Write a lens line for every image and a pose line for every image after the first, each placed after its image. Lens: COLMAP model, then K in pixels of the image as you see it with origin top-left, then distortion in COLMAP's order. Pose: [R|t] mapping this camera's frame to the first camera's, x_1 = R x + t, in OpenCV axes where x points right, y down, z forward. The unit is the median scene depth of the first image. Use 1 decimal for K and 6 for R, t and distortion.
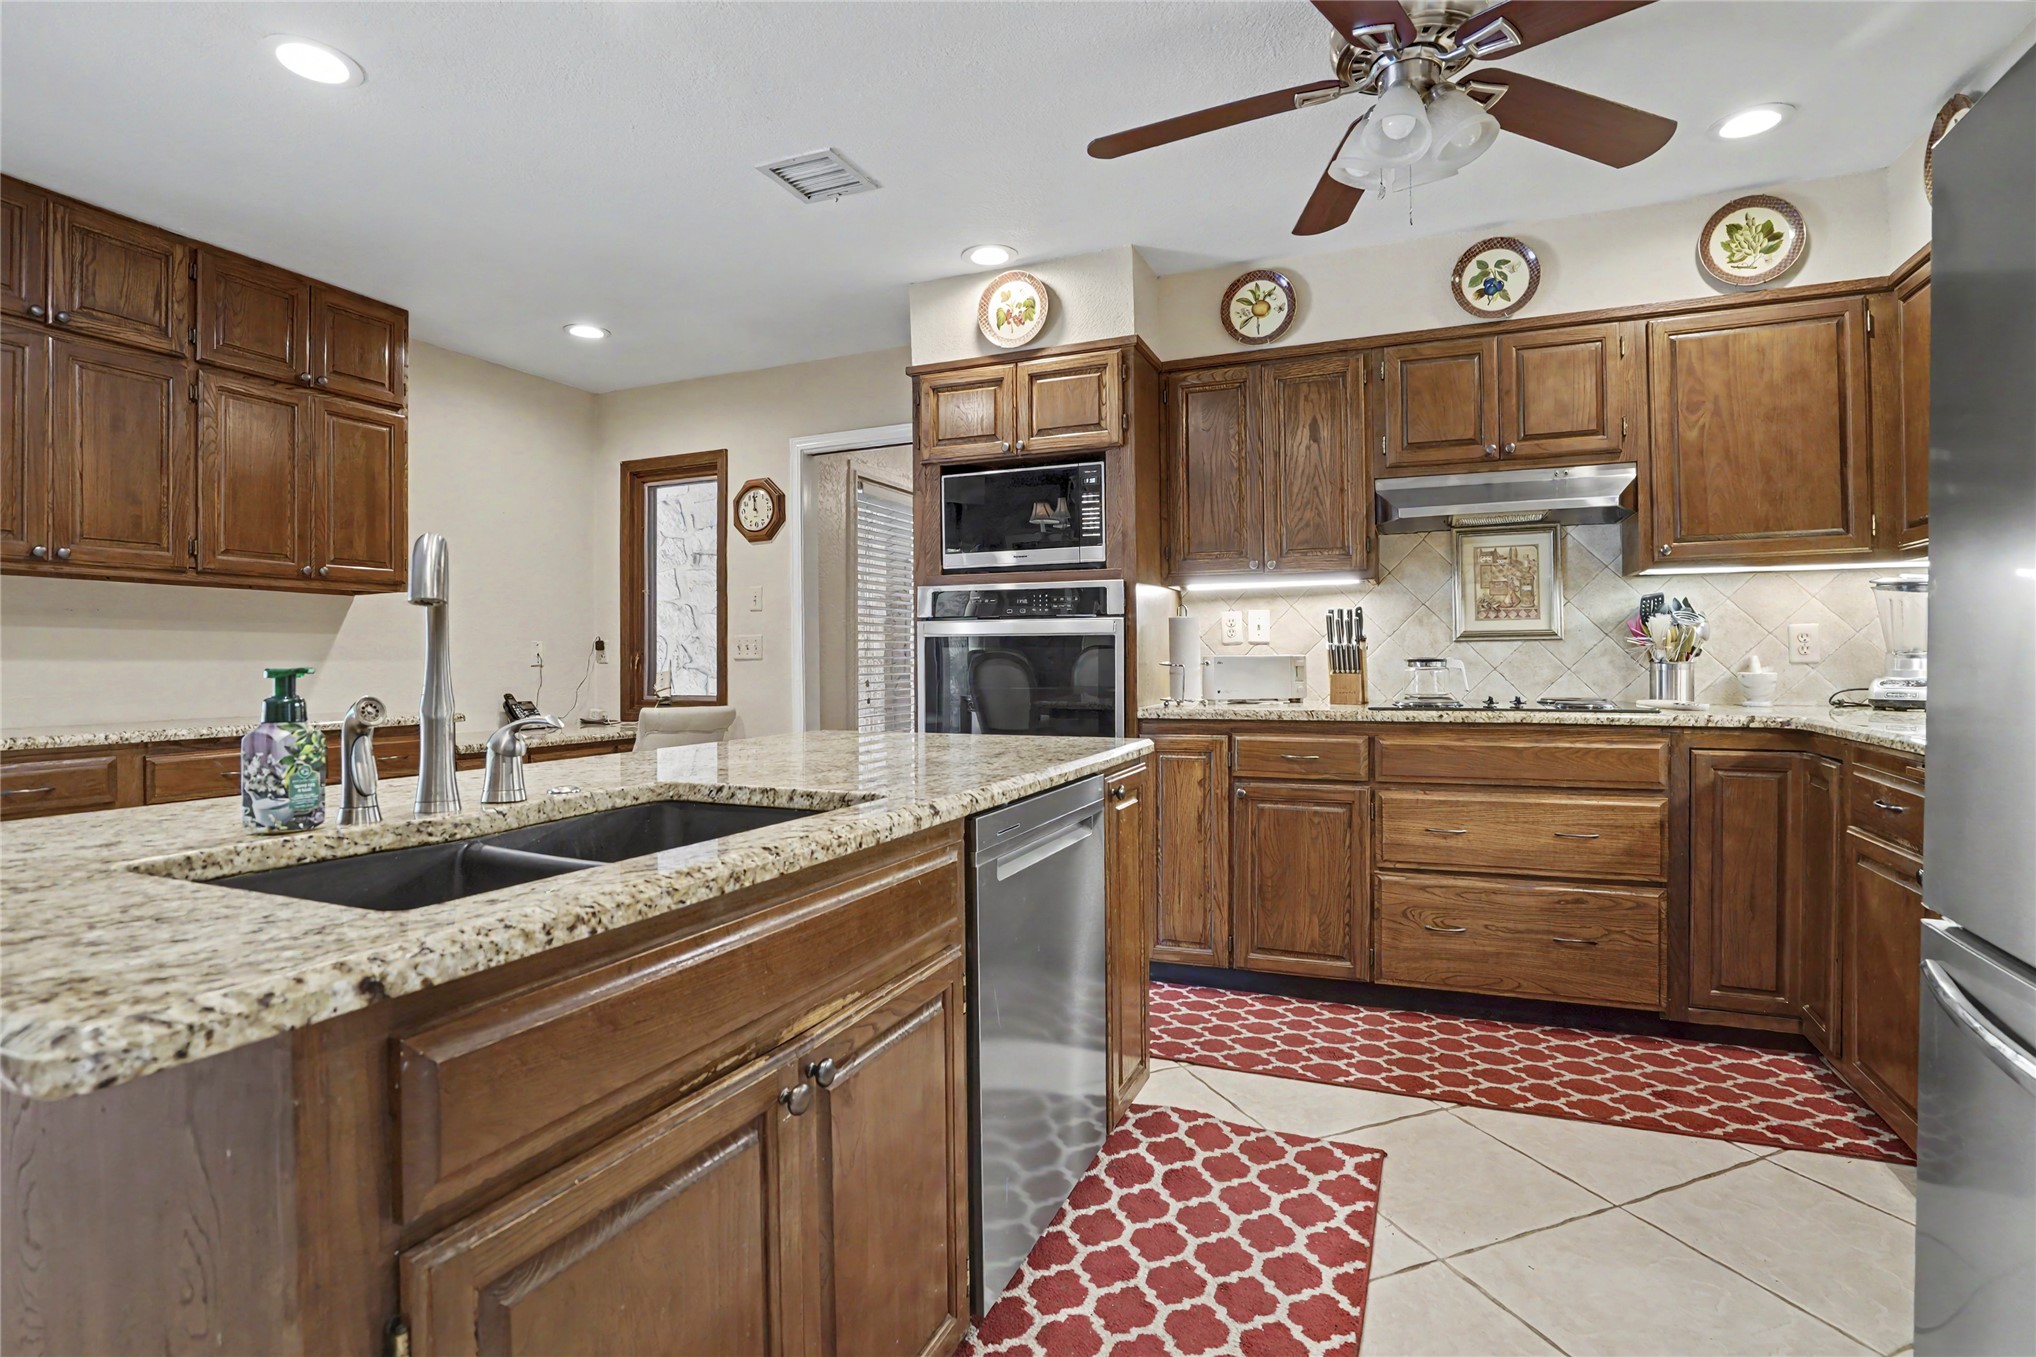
lens RADIAL K [[985.9, 0, 1019.4], [0, 985.9, 658.0], [0, 0, 1]] dist [-0.059012, 0.024506]
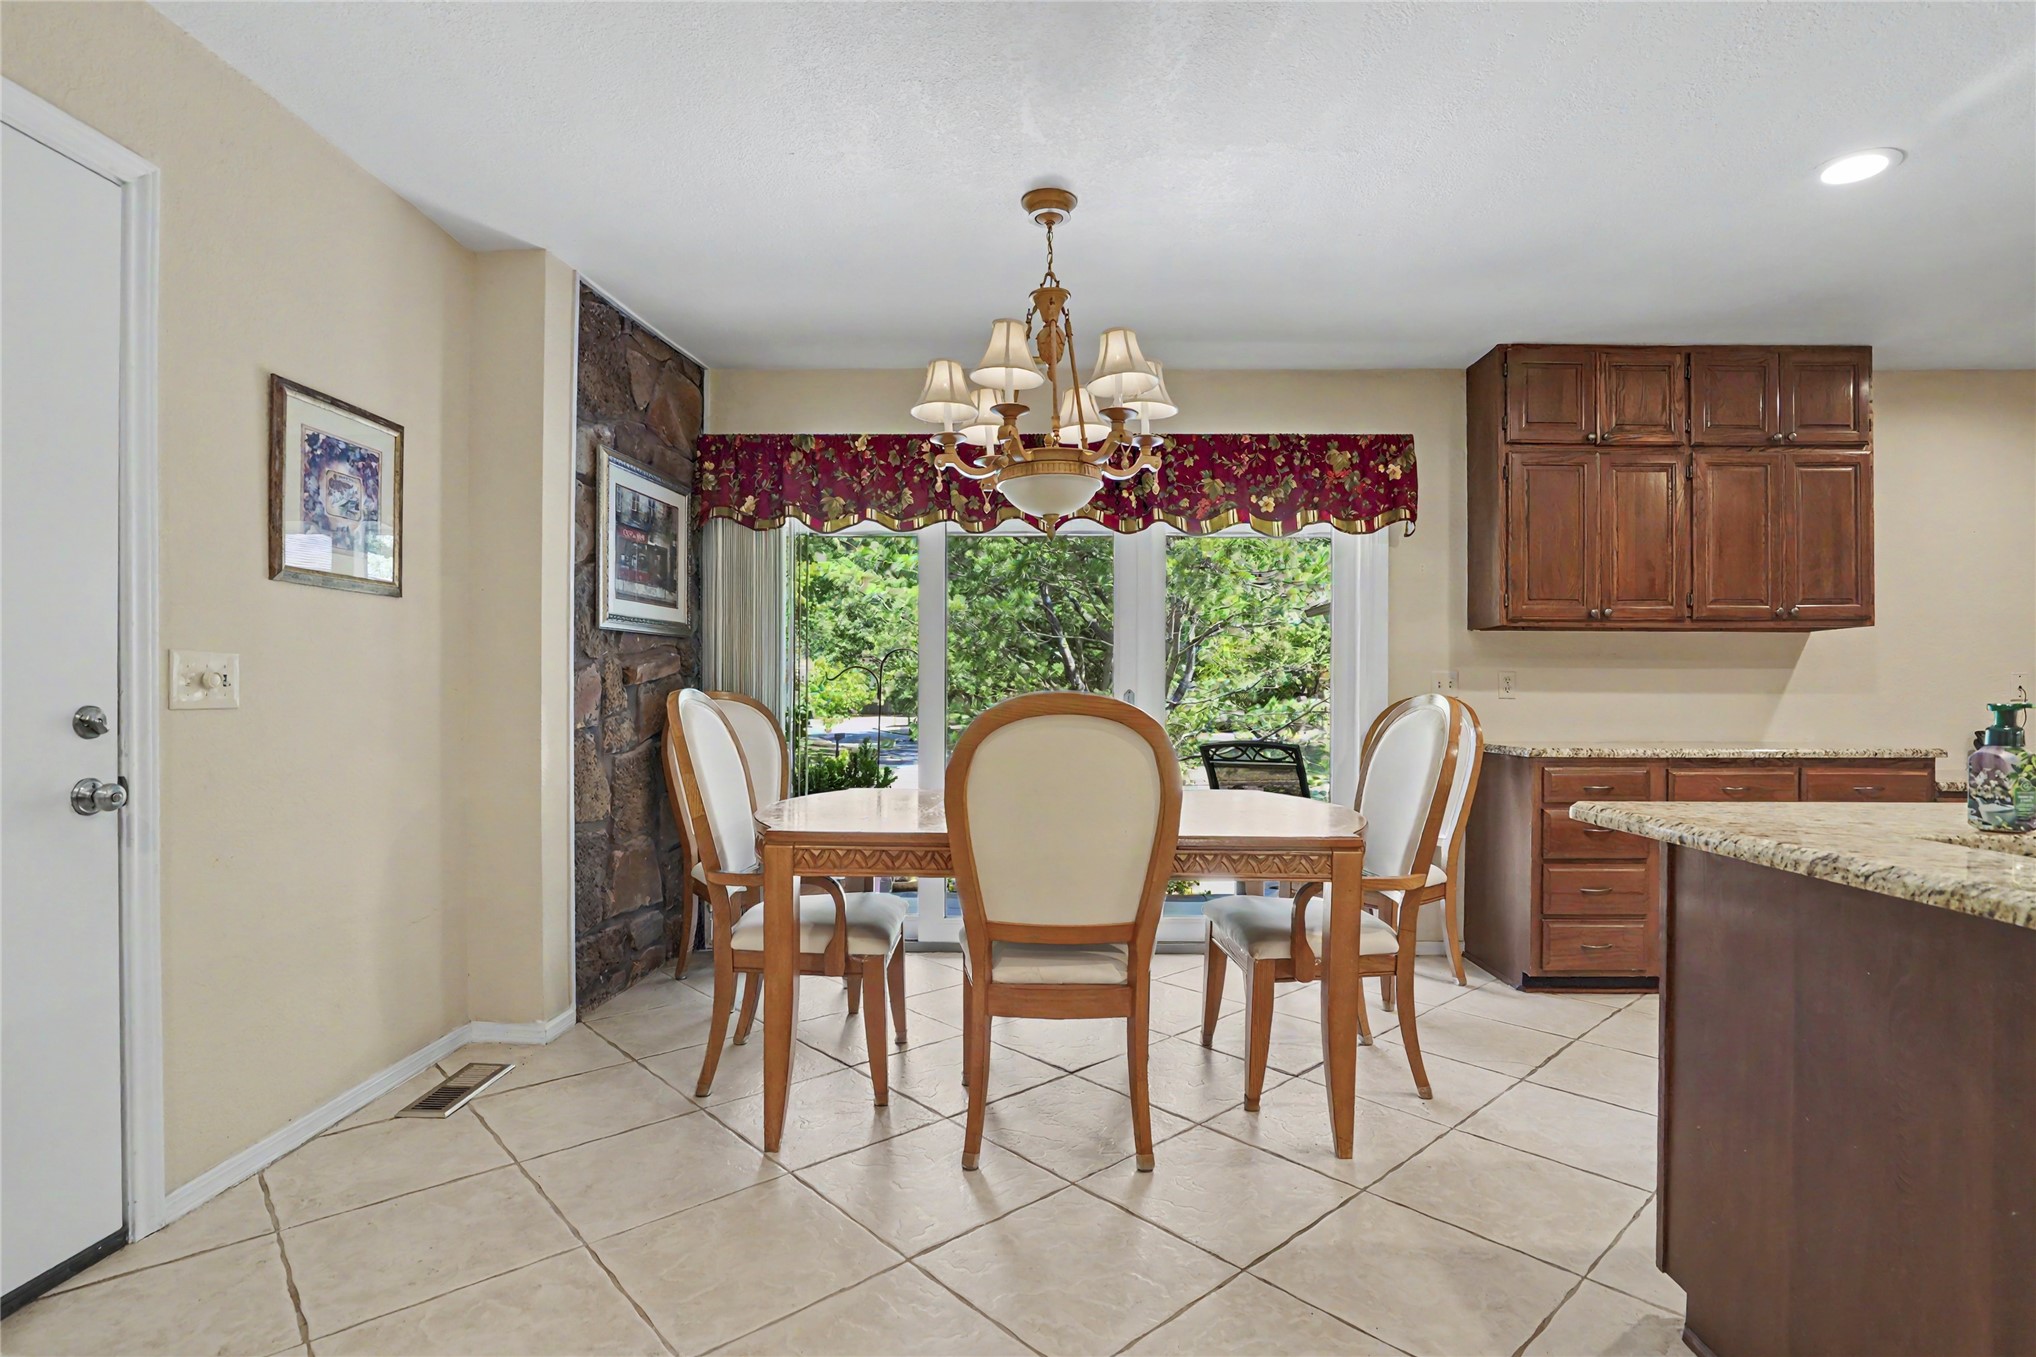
lens RADIAL K [[1004.3, 0, 1020.3], [0, 1004.3, 701.5], [0, 0, 1]] dist [-0.061359, 0.027596]
pose [[0.366413, 0.012704, -0.930366, -0.015614], [-0.001077, 0.999912, 0.013230, -0.002556], [0.930452, -0.003845, 0.366394, -0.232334]]
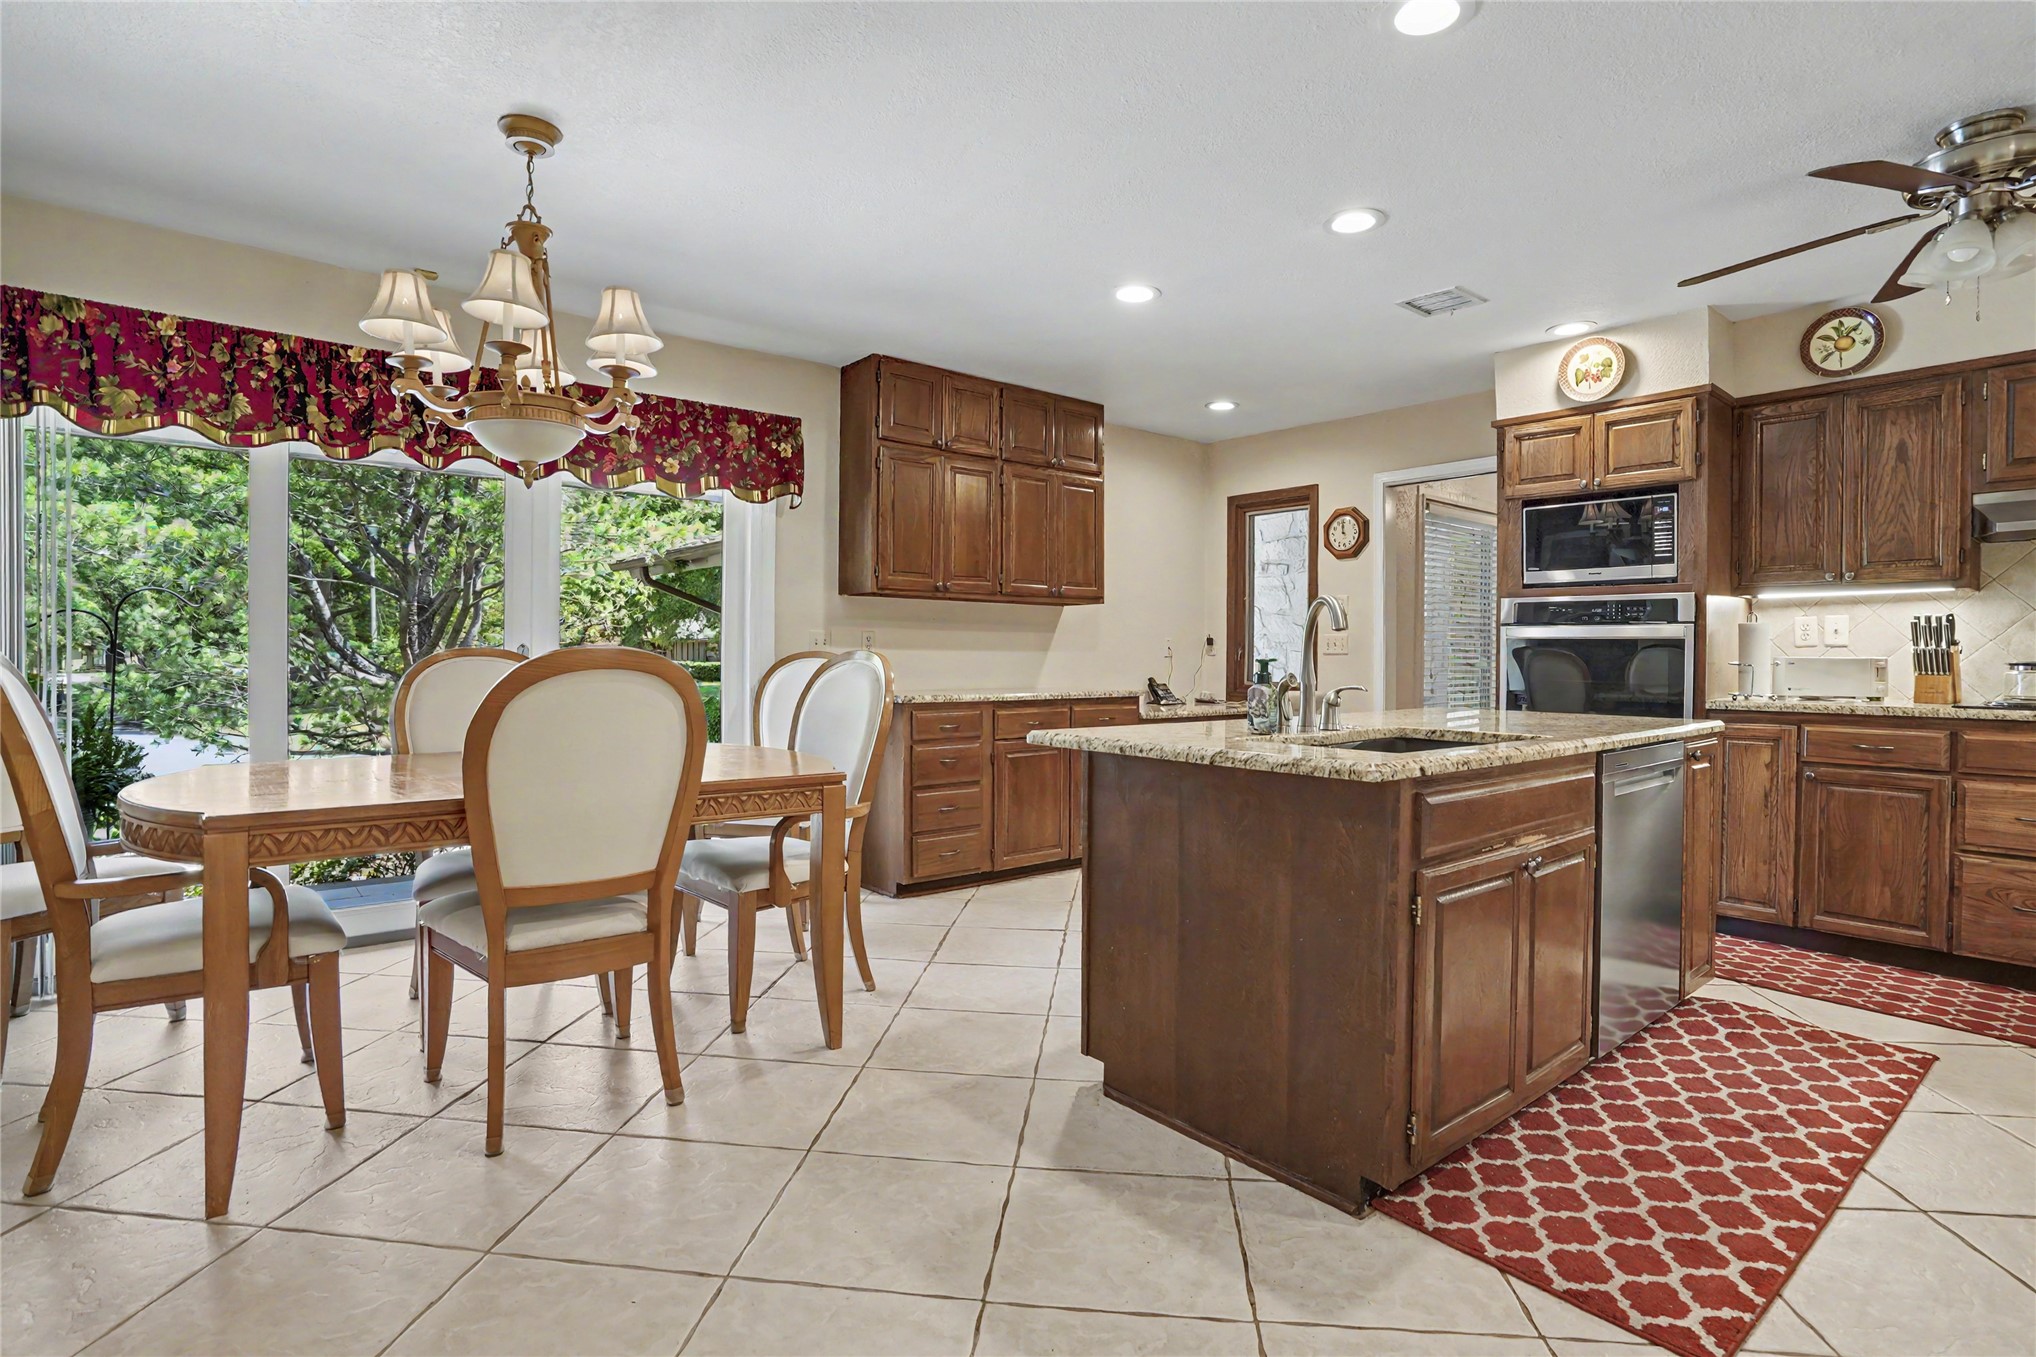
lens RADIAL K [[1005.5, 0, 1023.6], [0, 1005.5, 667.1], [0, 0, 1]] dist [-0.059491, 0.026617]
pose [[0.889850, 0.018196, -0.455889, -0.072301], [-0.010828, 0.999765, 0.018768, -0.002478], [0.456124, -0.011765, 0.889839, -0.427054]]
